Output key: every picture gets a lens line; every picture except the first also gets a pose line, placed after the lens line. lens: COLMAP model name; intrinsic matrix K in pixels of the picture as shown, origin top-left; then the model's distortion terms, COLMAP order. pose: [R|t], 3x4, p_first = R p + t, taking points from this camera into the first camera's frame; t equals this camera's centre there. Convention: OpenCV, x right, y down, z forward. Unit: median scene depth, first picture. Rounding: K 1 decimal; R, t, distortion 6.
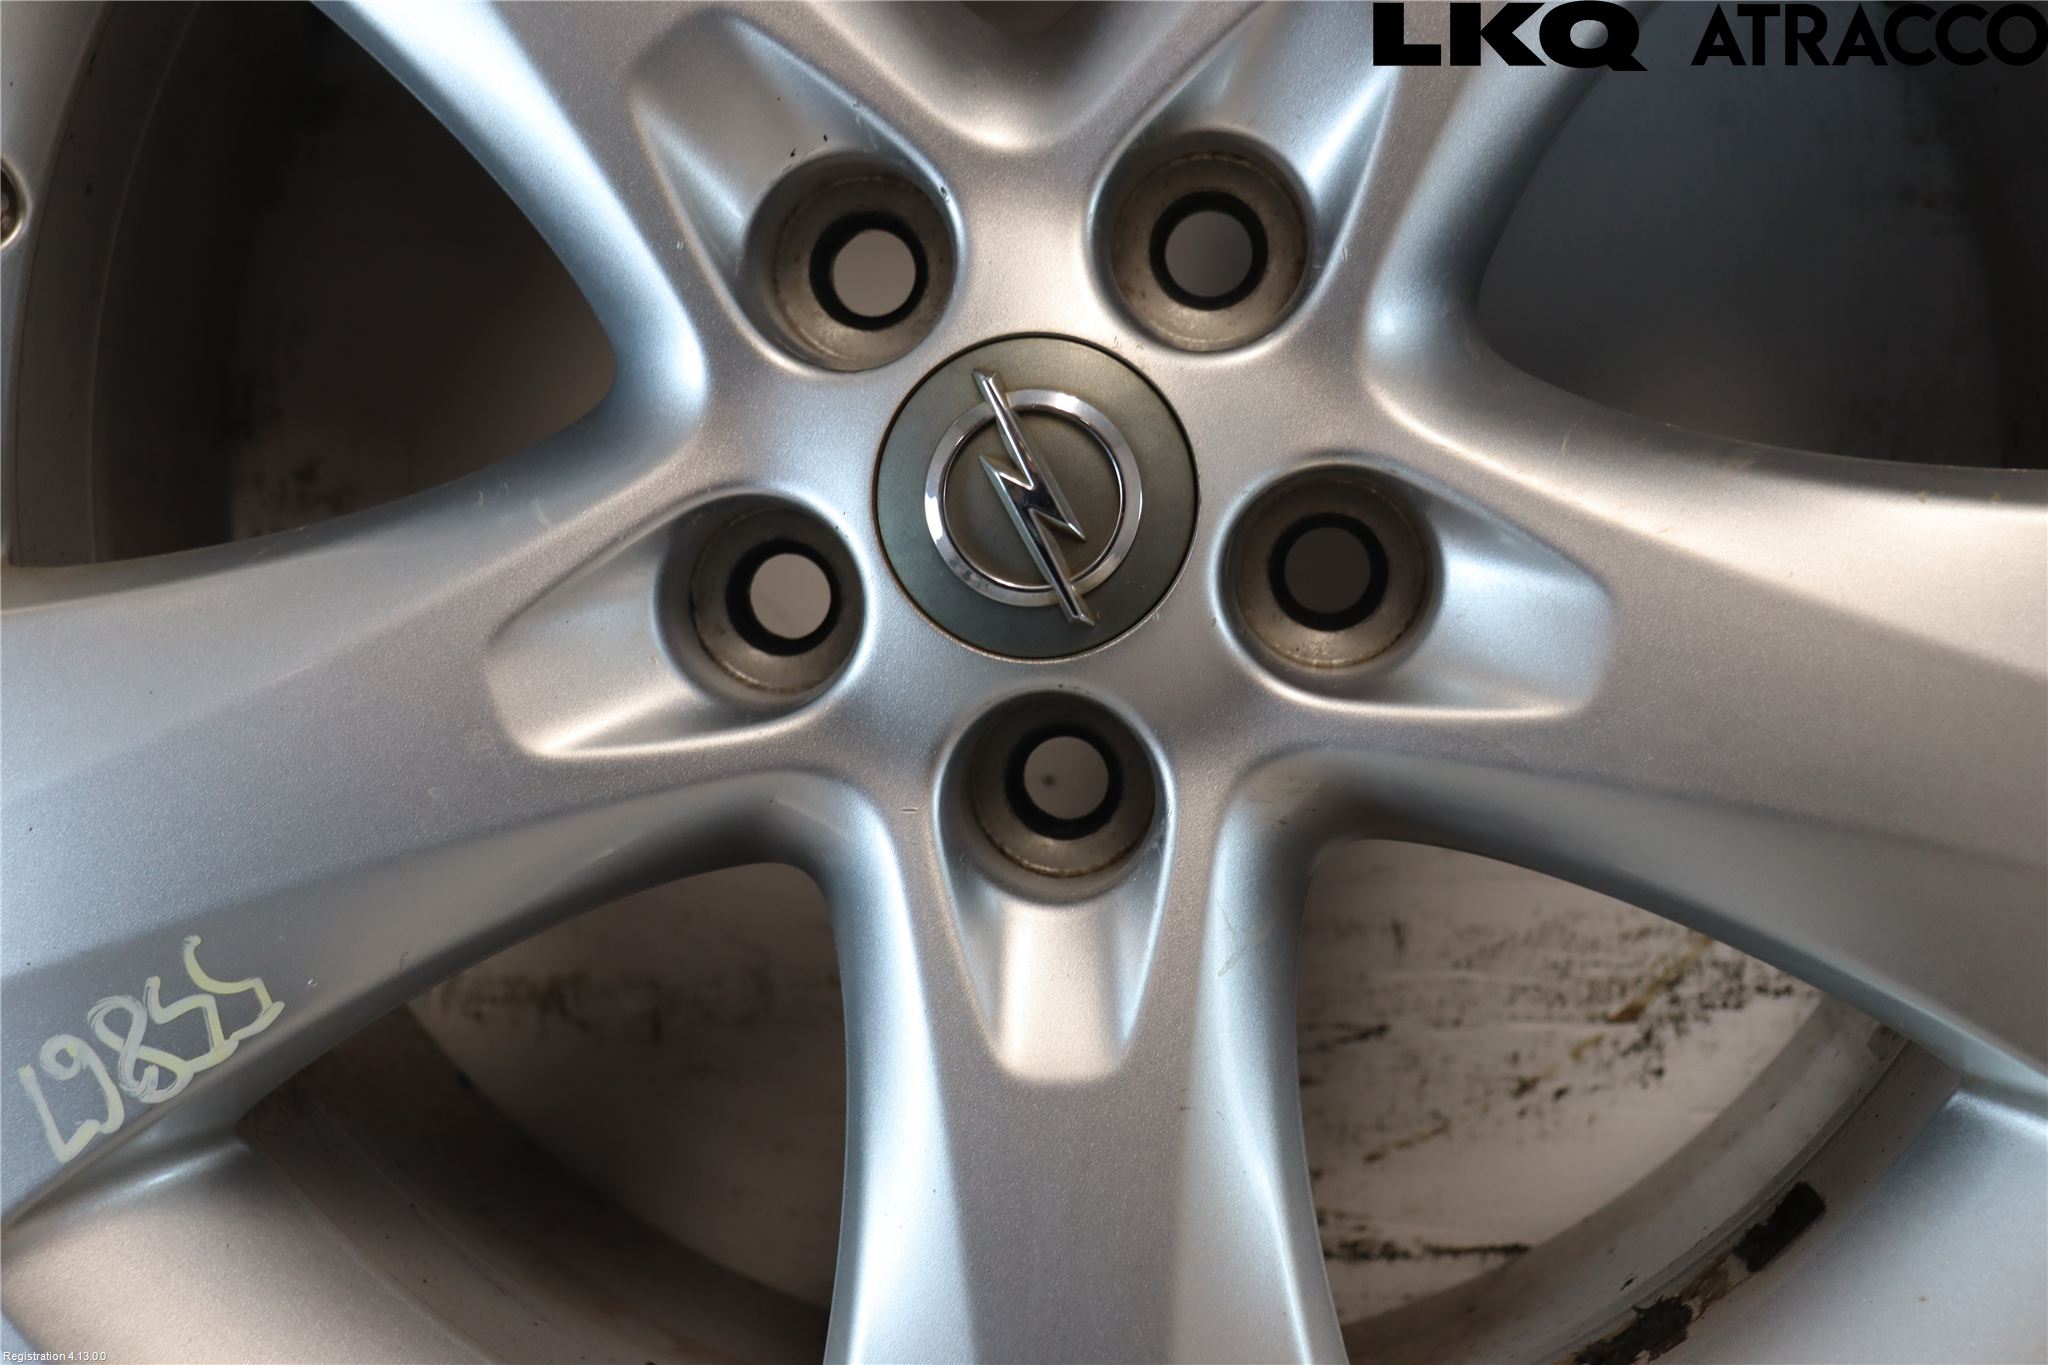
lens RADIAL K [[2740.9, 0, 1024.0], [0, 2740.9, 682.5], [0, 0, 1]] dist [0.012212, 0.014690]
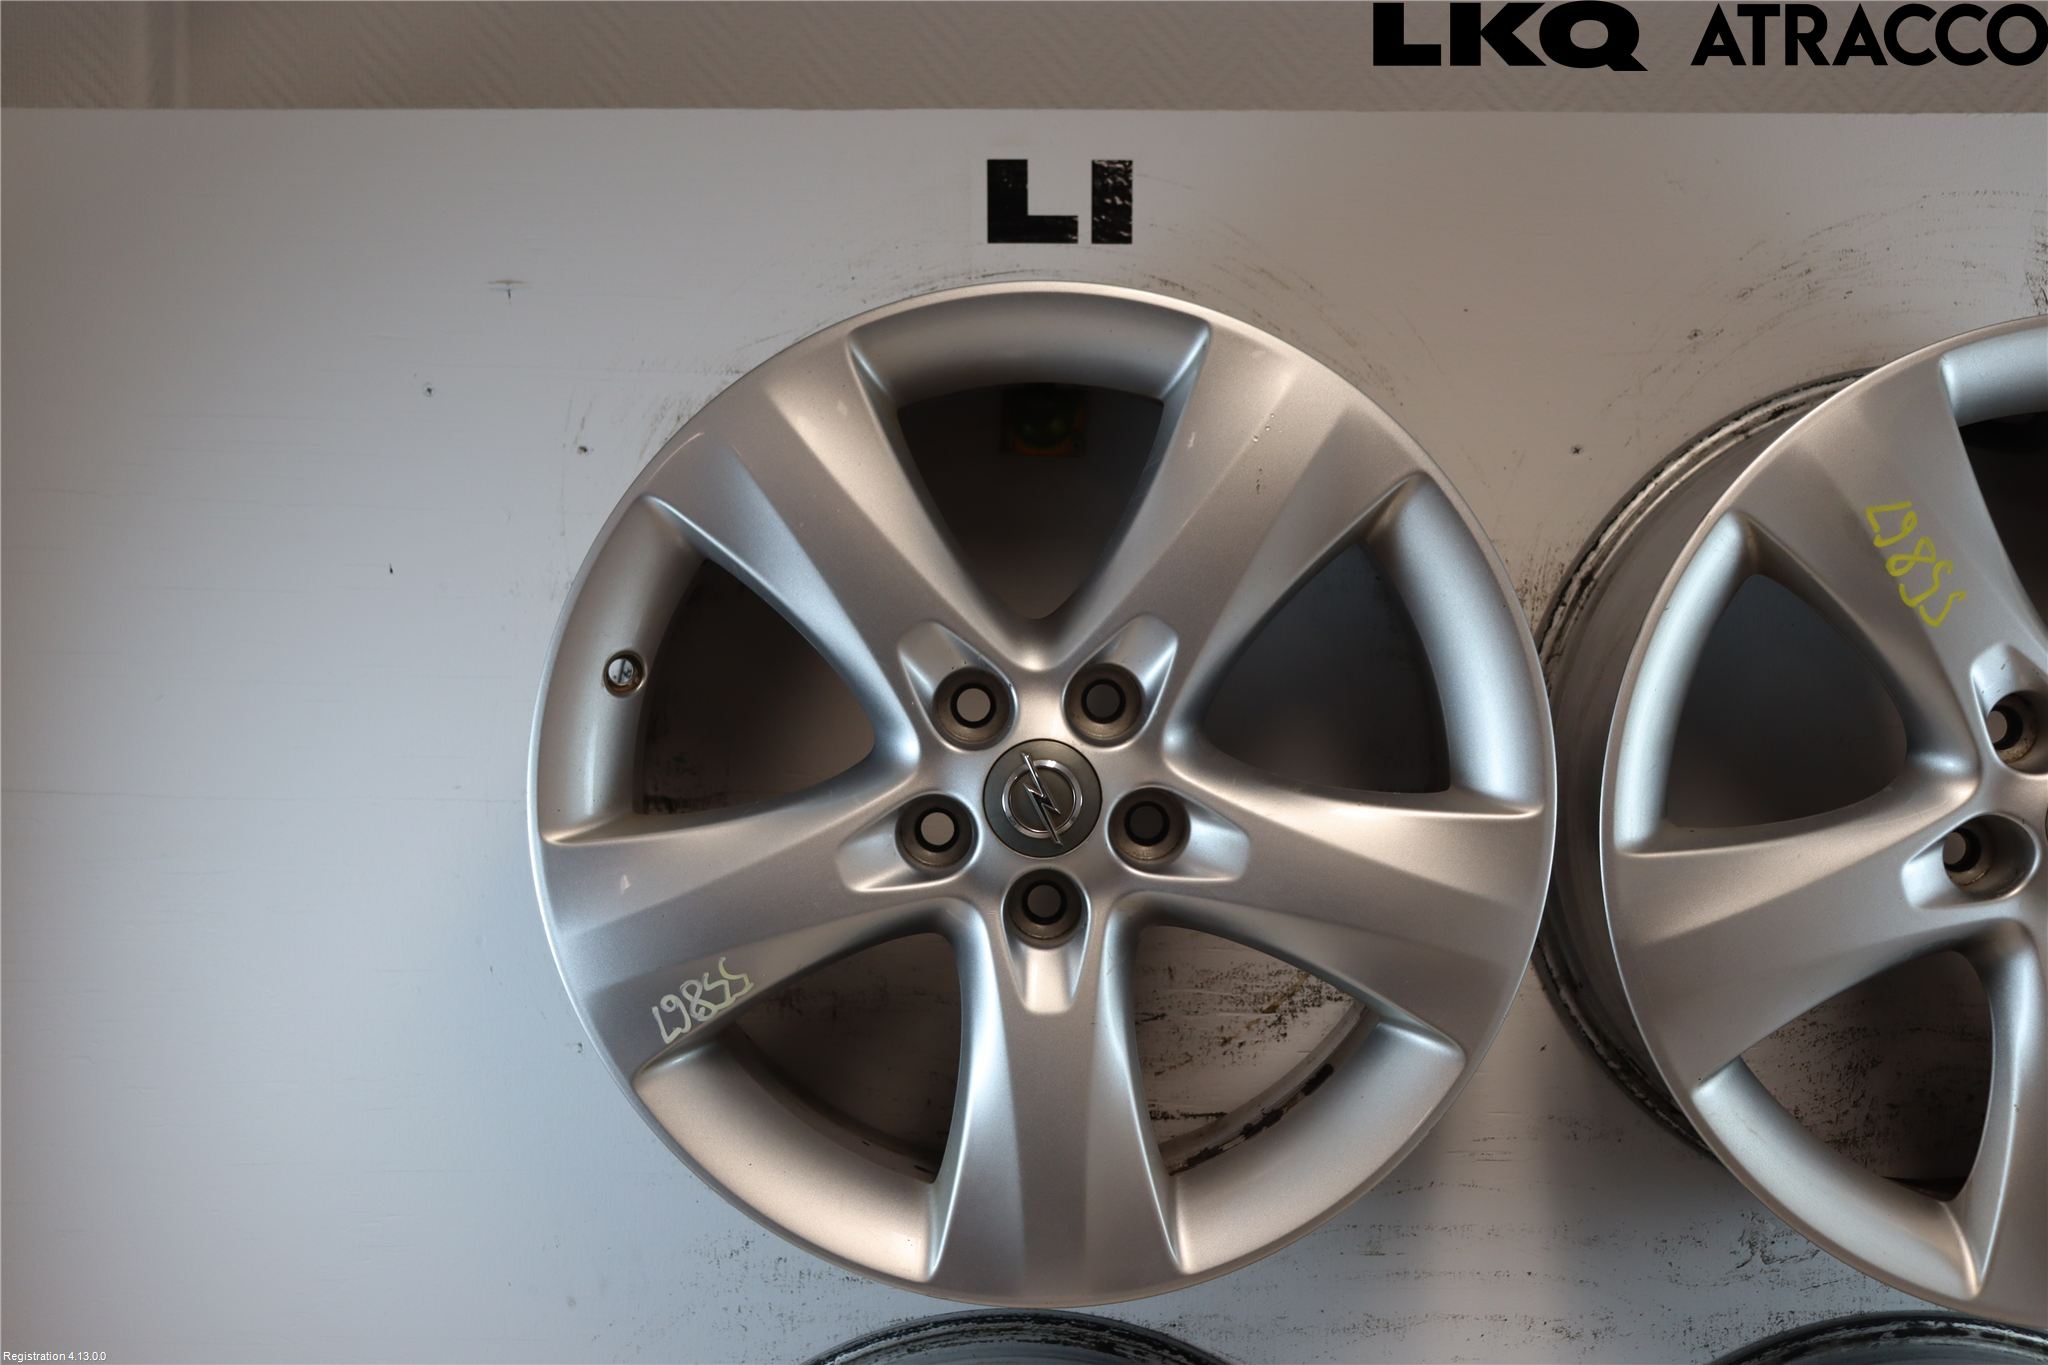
lens RADIAL K [[2293.7, 0, 1024.0], [0, 2293.7, 682.5], [0, 0, 1]] dist [-0.018779, -0.025940]
pose [[0.997104, 0.017900, 0.073915, -0.178100], [-0.013374, 0.998031, -0.061274, -0.040632], [-0.074867, 0.060108, 0.995380, -1.232792]]
